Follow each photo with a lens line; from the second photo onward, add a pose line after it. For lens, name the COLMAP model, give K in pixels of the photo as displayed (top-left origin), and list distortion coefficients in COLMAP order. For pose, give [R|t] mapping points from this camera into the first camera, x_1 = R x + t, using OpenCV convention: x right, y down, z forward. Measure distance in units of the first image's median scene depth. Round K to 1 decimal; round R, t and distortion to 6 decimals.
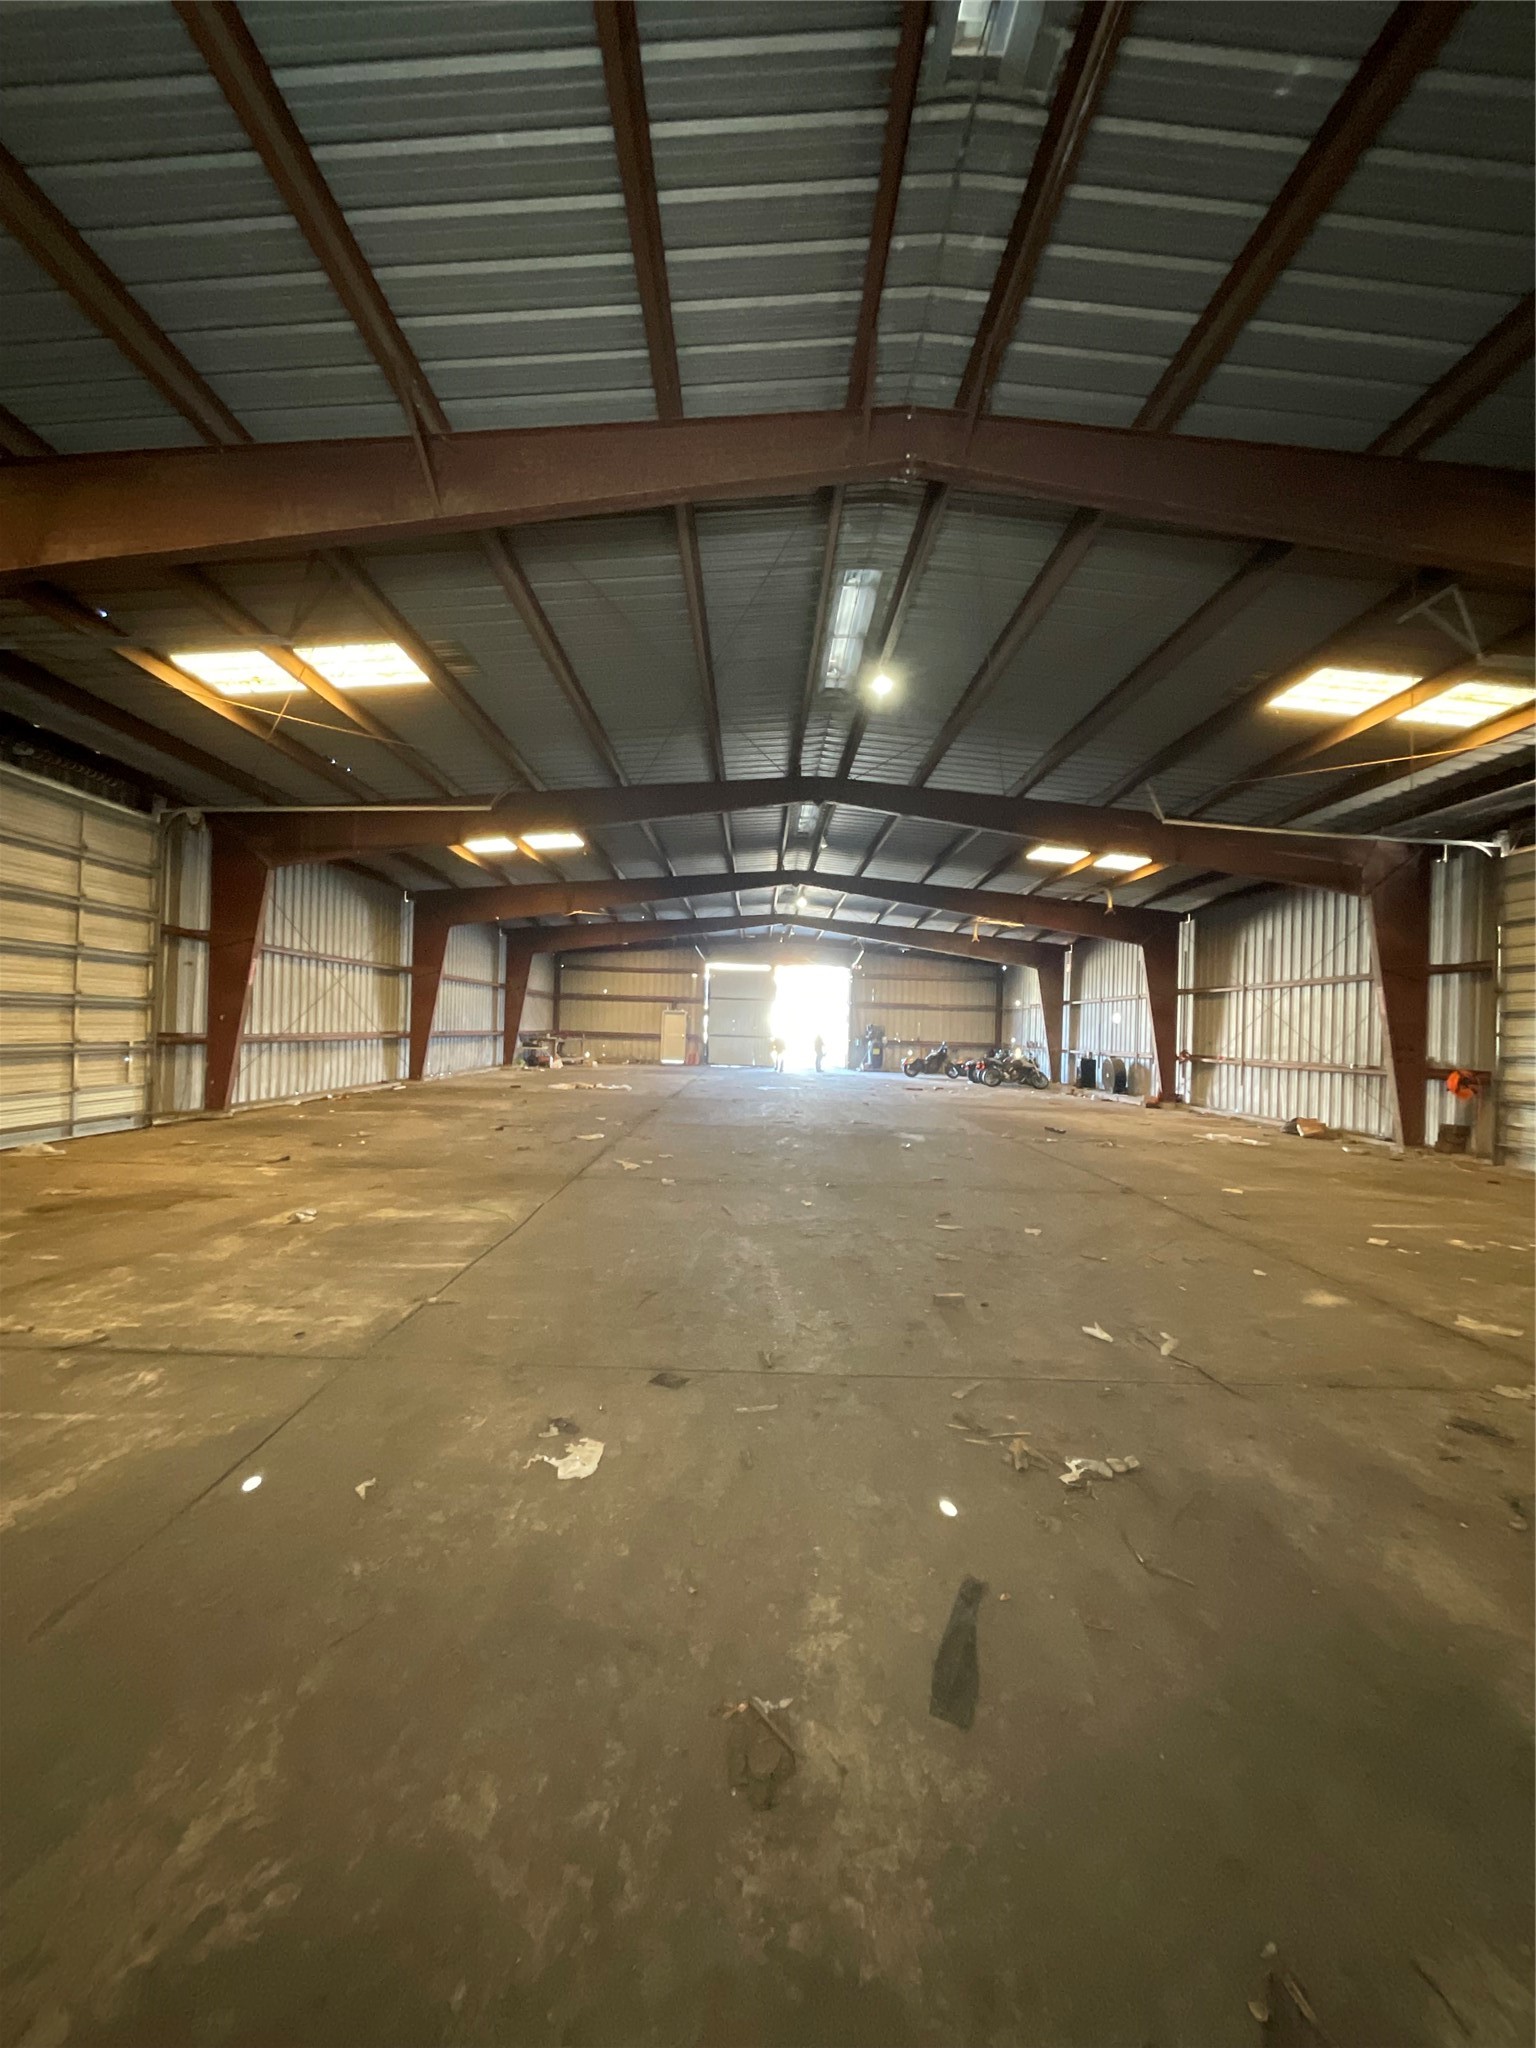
lens RADIAL K [[837.2, 0, 772.7], [0, 837.2, 1024.7], [0, 0, 1]] dist [0.002203, -0.000078]
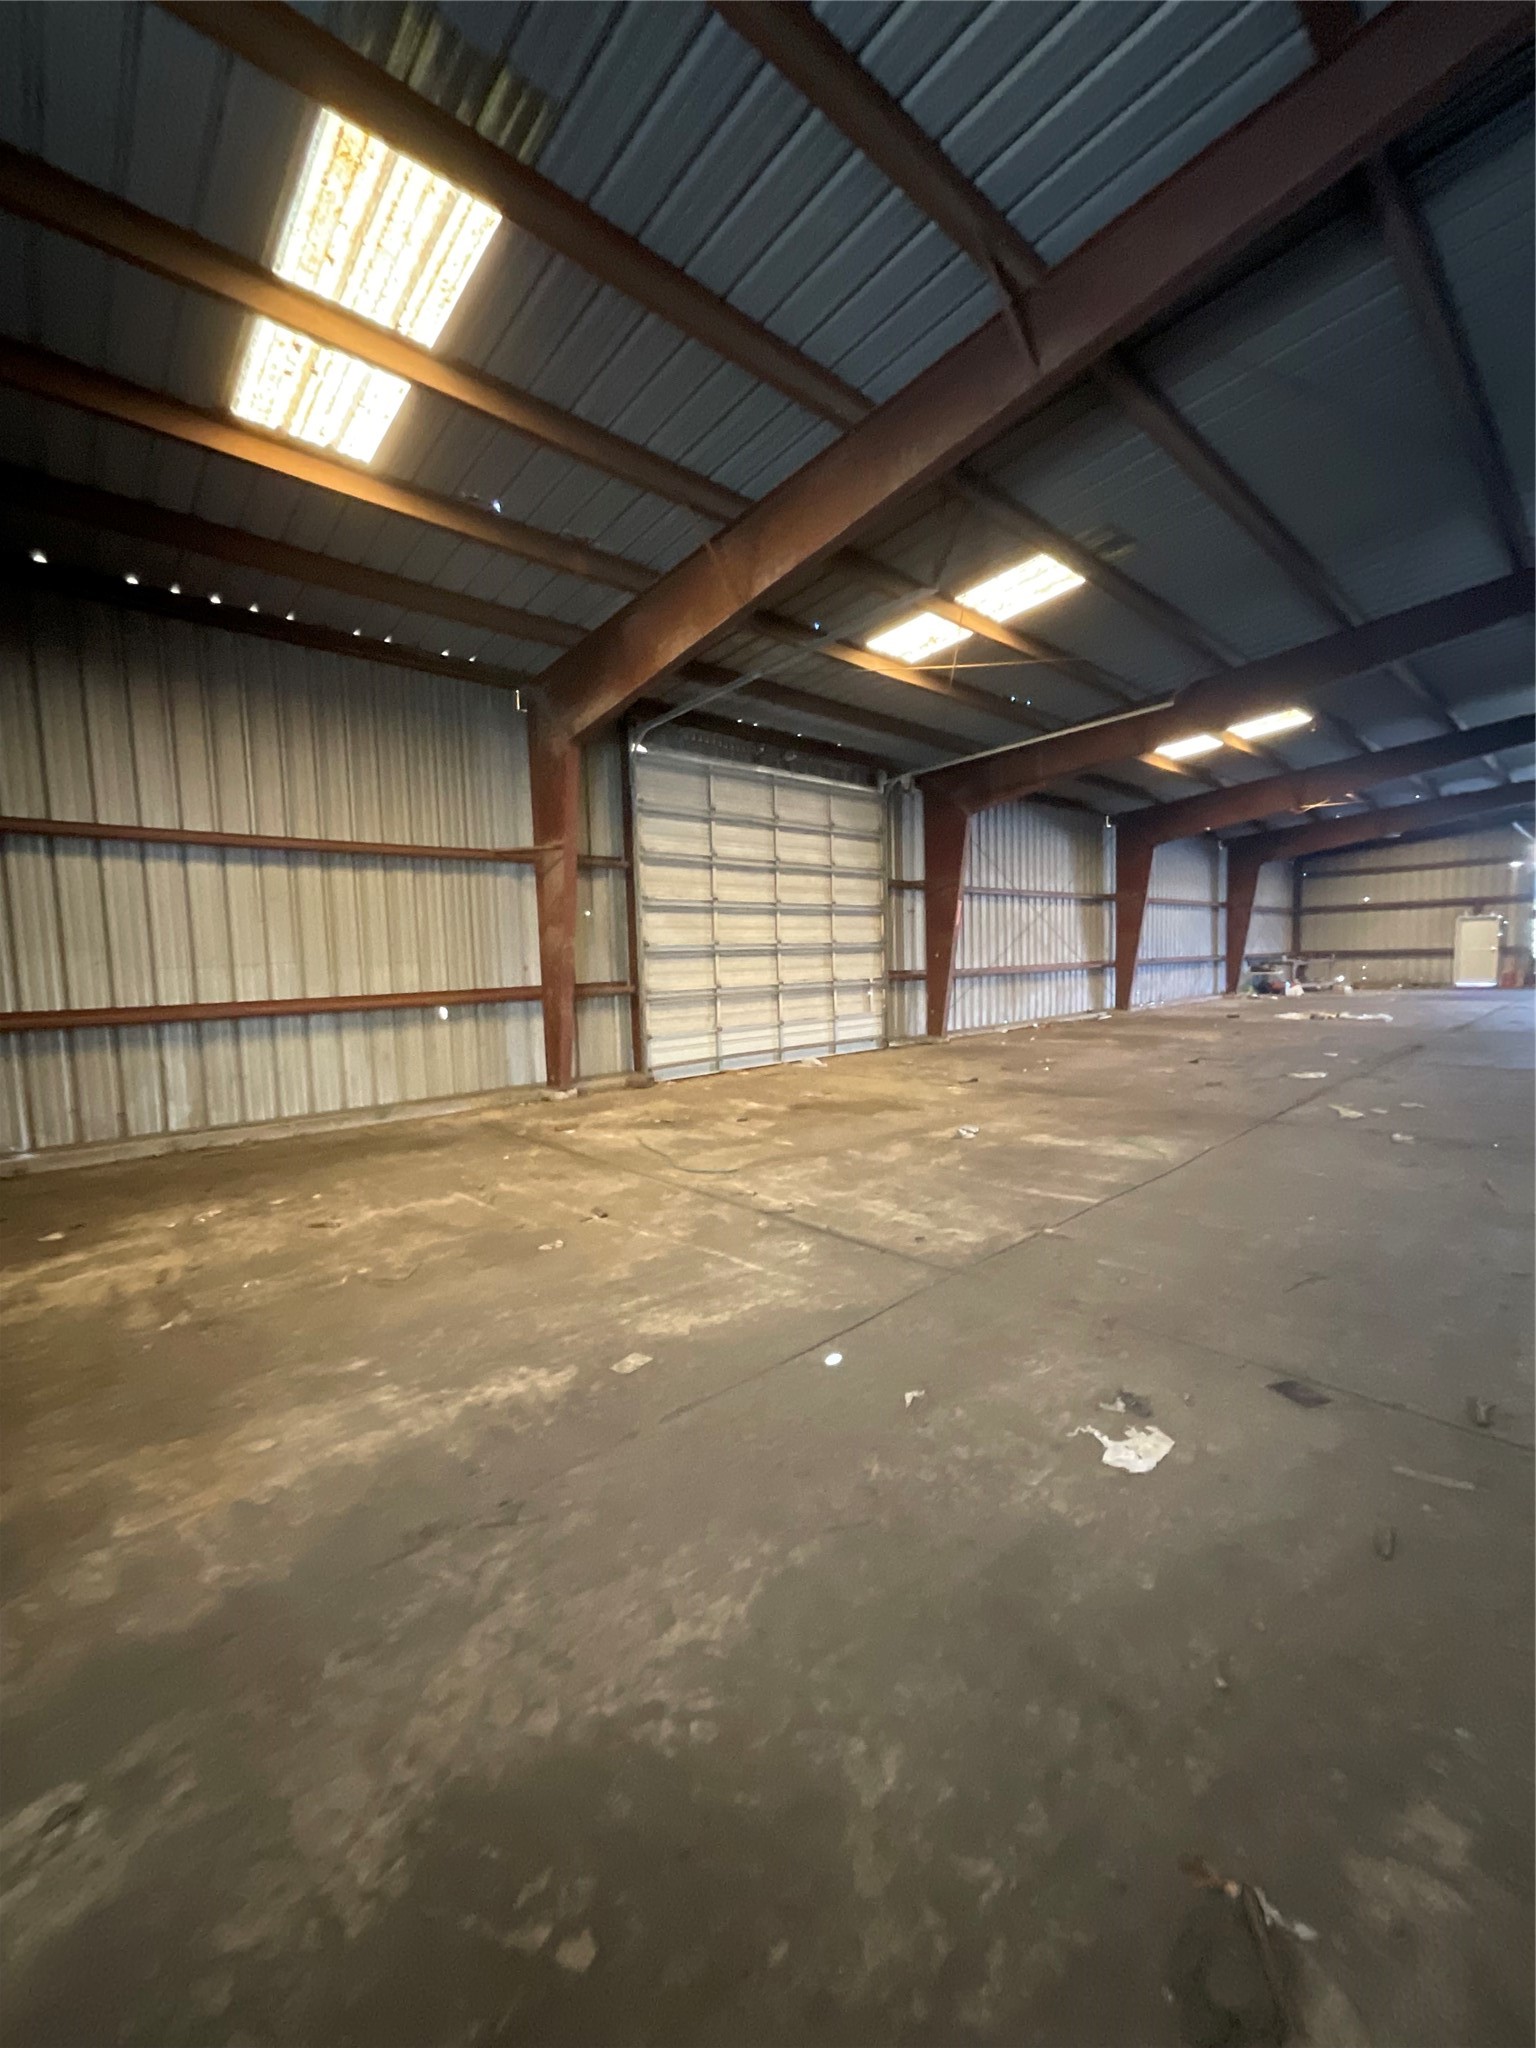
lens RADIAL K [[837.2, 0, 769.3], [0, 837.2, 1029.3], [0, 0, 1]] dist [0.002203, -0.000078]
pose [[0.668834, 0.010856, -0.743333, 0.095187], [0.053649, 0.996582, 0.062826, 0.019016], [0.741474, -0.081899, 0.665965, 0.137577]]
